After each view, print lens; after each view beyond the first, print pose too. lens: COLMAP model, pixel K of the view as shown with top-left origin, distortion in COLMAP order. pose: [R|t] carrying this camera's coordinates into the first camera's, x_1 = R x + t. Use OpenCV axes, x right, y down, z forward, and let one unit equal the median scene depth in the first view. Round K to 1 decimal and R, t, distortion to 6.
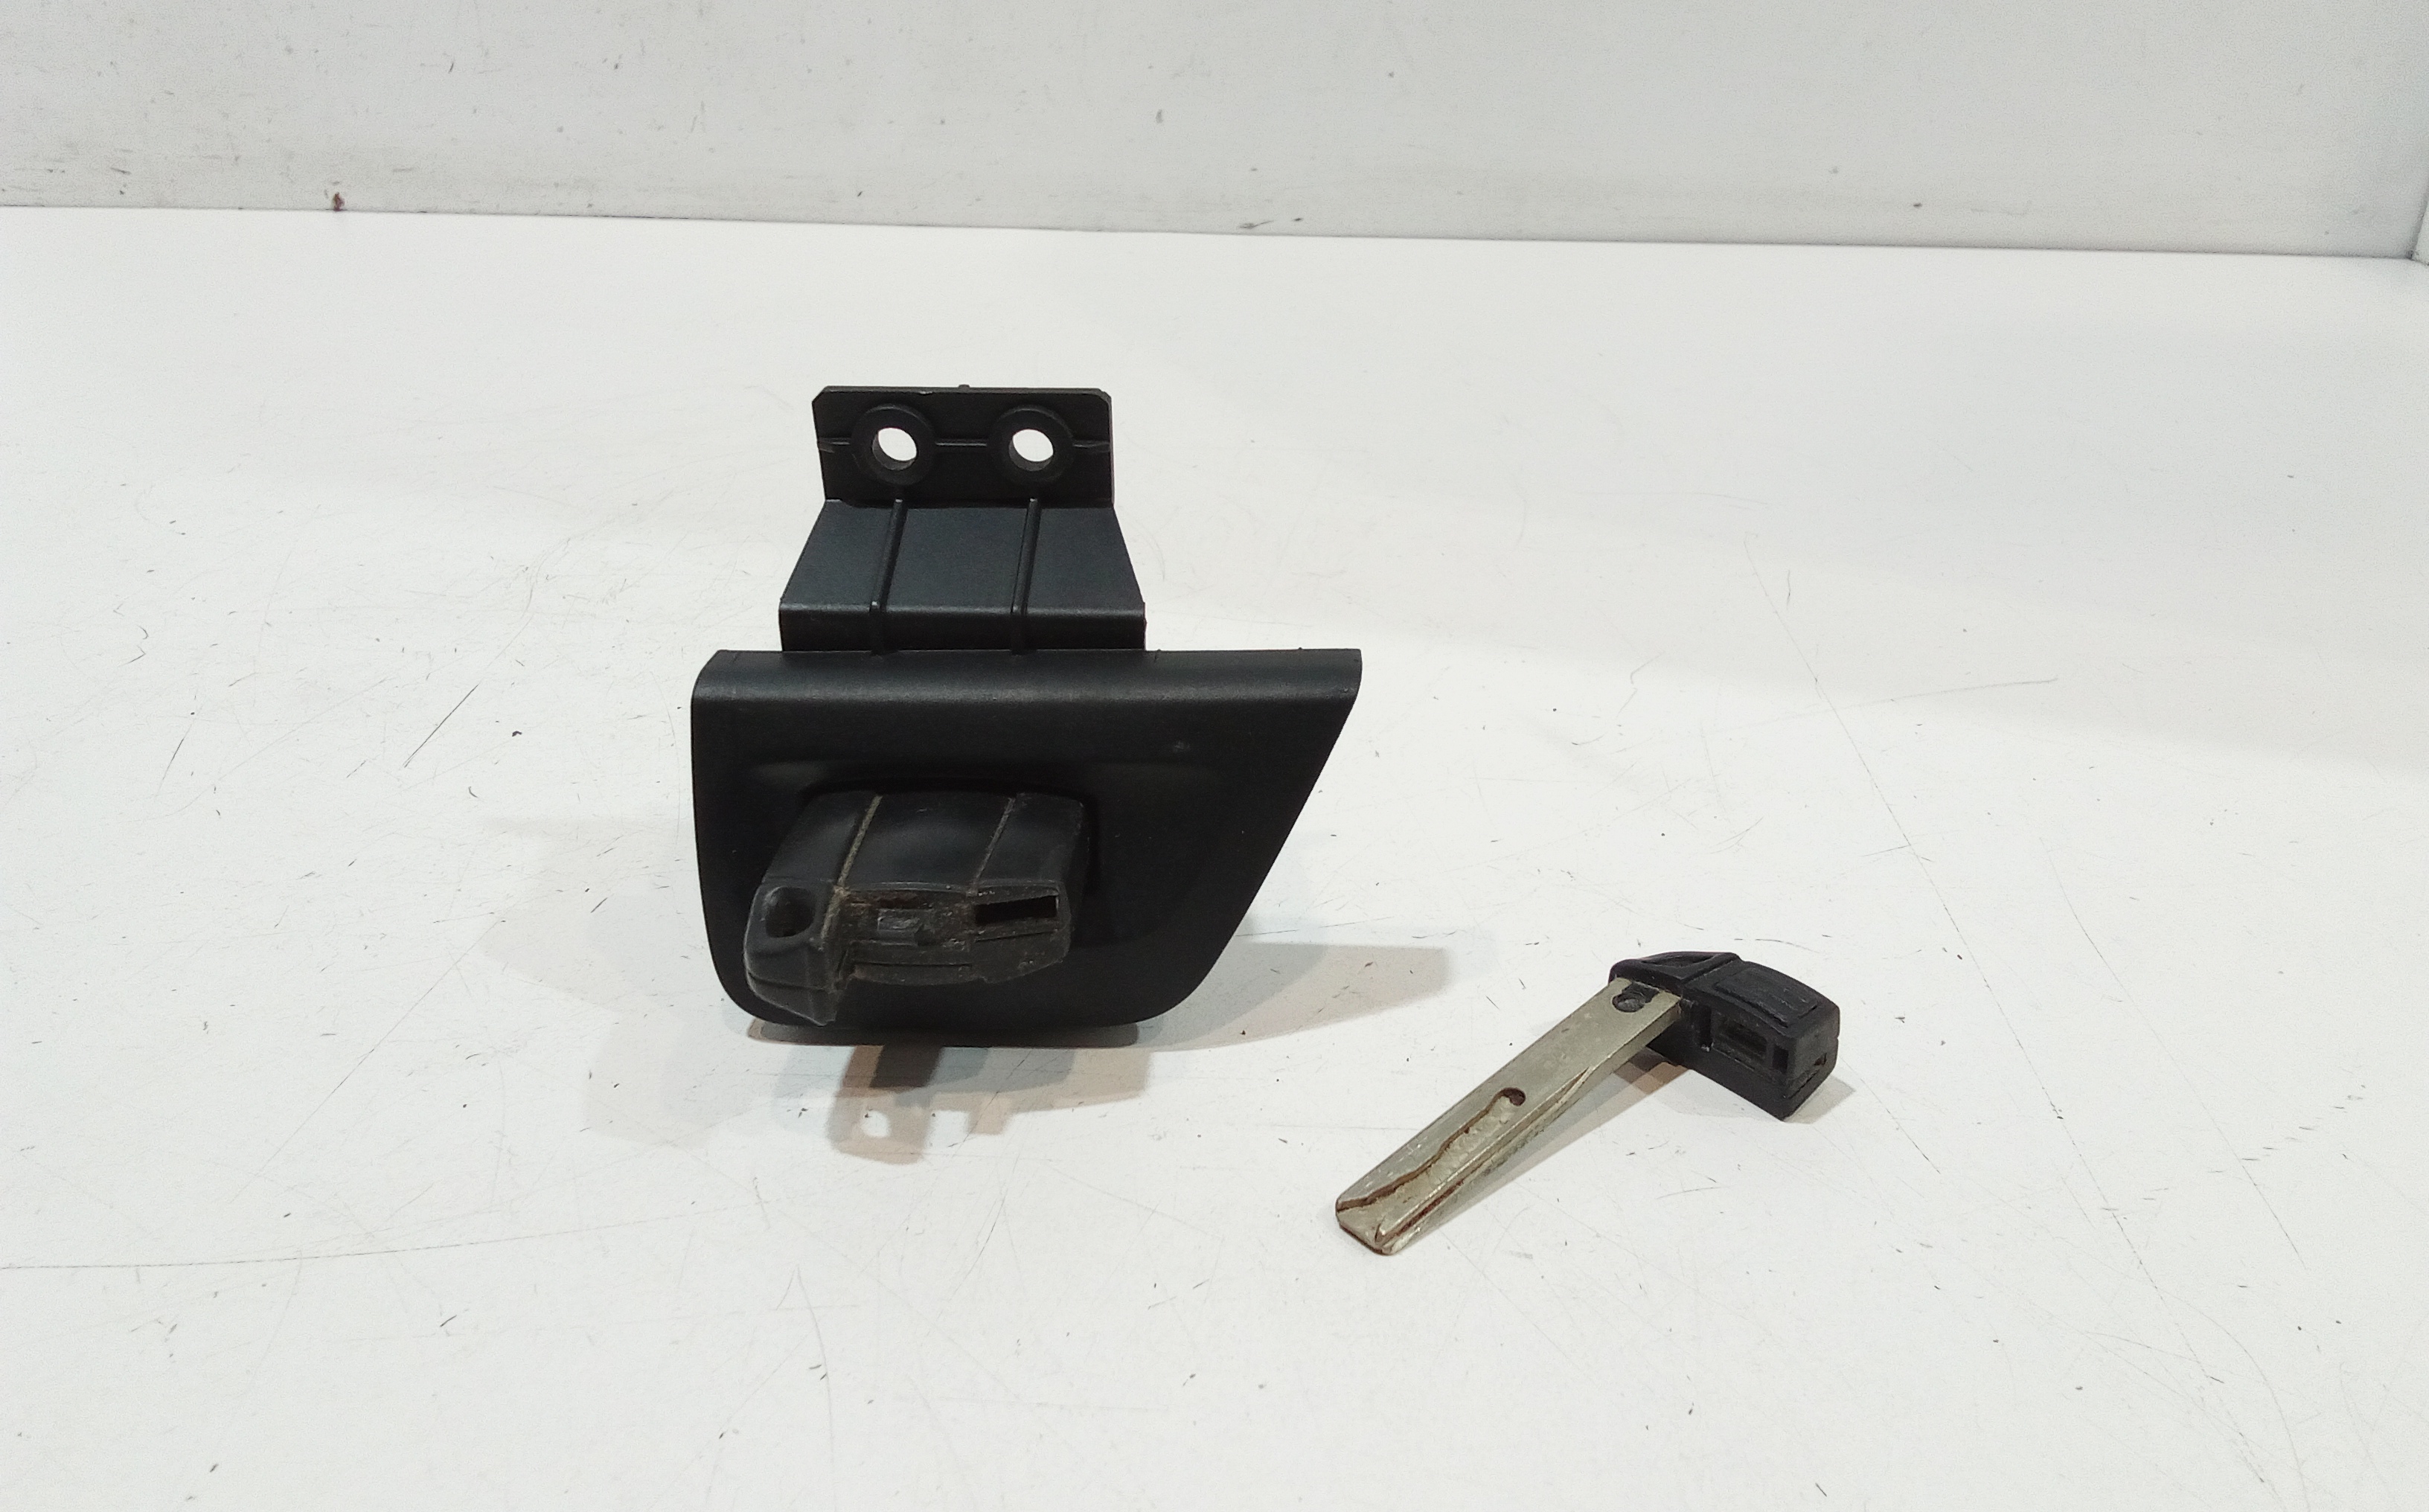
lens RADIAL K [[1690.0, 0, 1211.6], [0, 1690.0, 758.4], [0, 0, 1]] dist [0.057376, -0.078425]
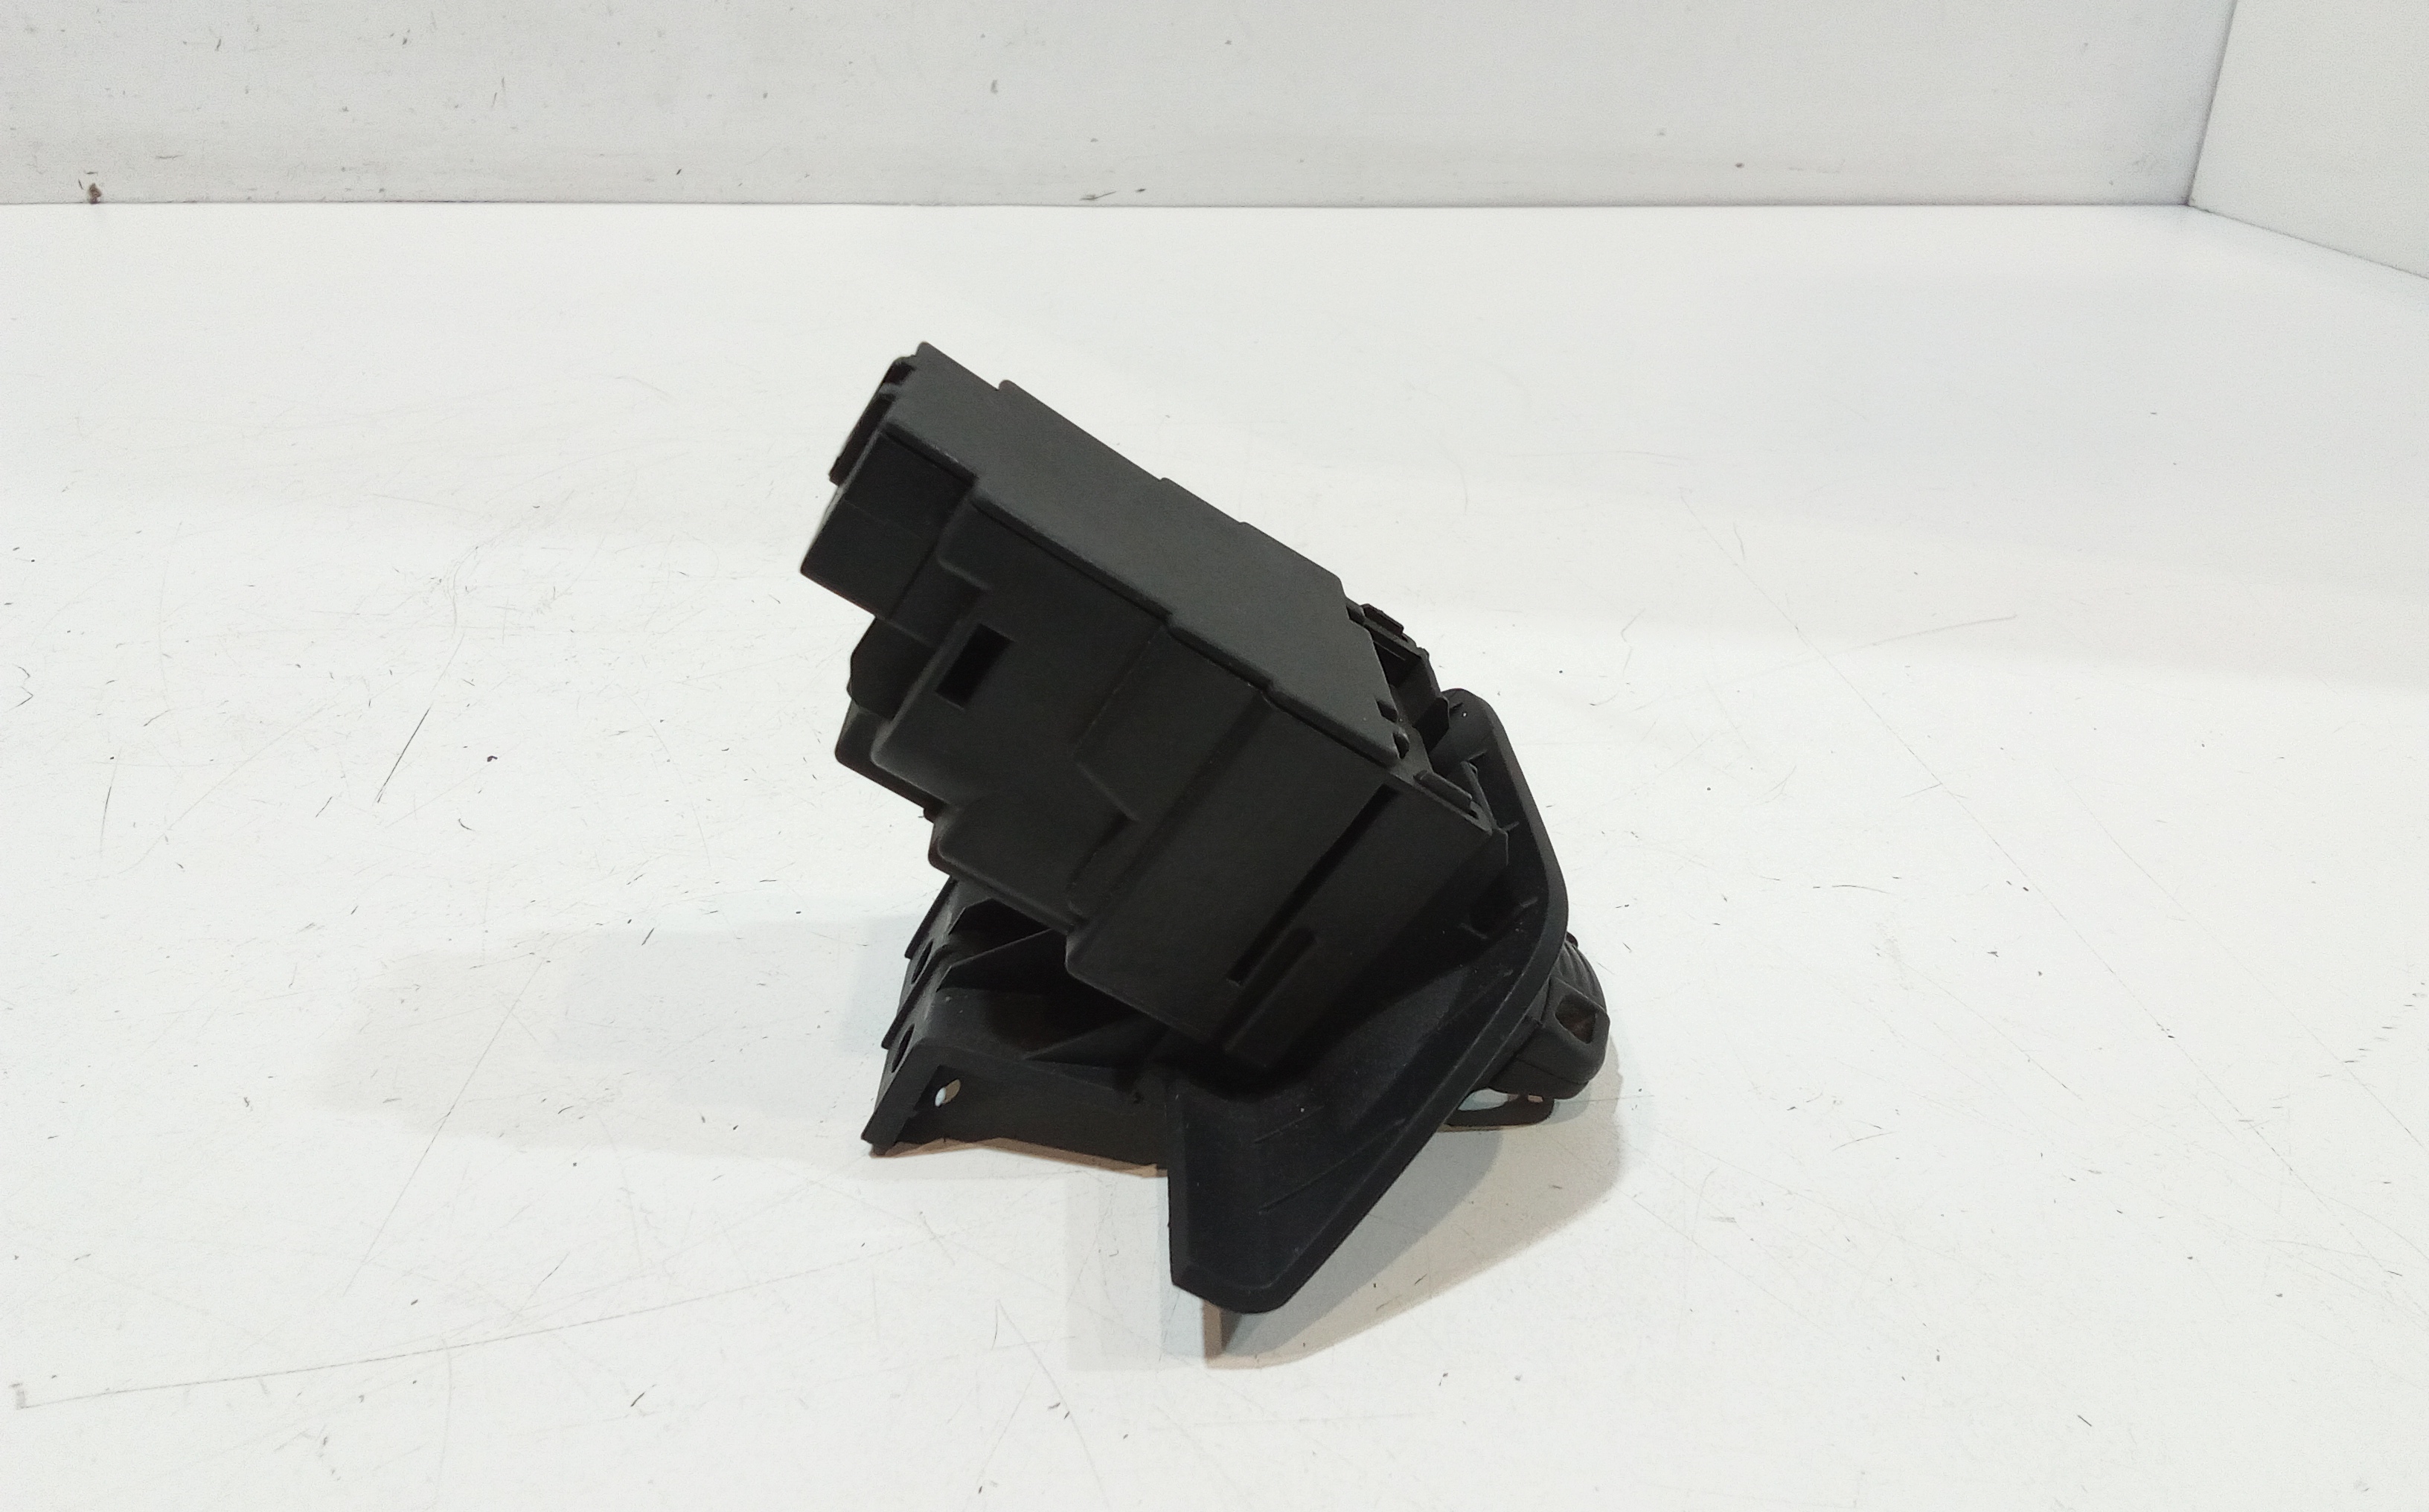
lens RADIAL K [[1699.4, 0, 1214.5], [0, 1699.4, 756.0], [0, 0, 1]] dist [0.048886, -0.068269]
pose [[0.990390, -0.060718, 0.124260, -0.112350], [0.059276, 0.998125, 0.015270, -0.005753], [-0.124955, -0.007757, 0.992132, 0.023433]]
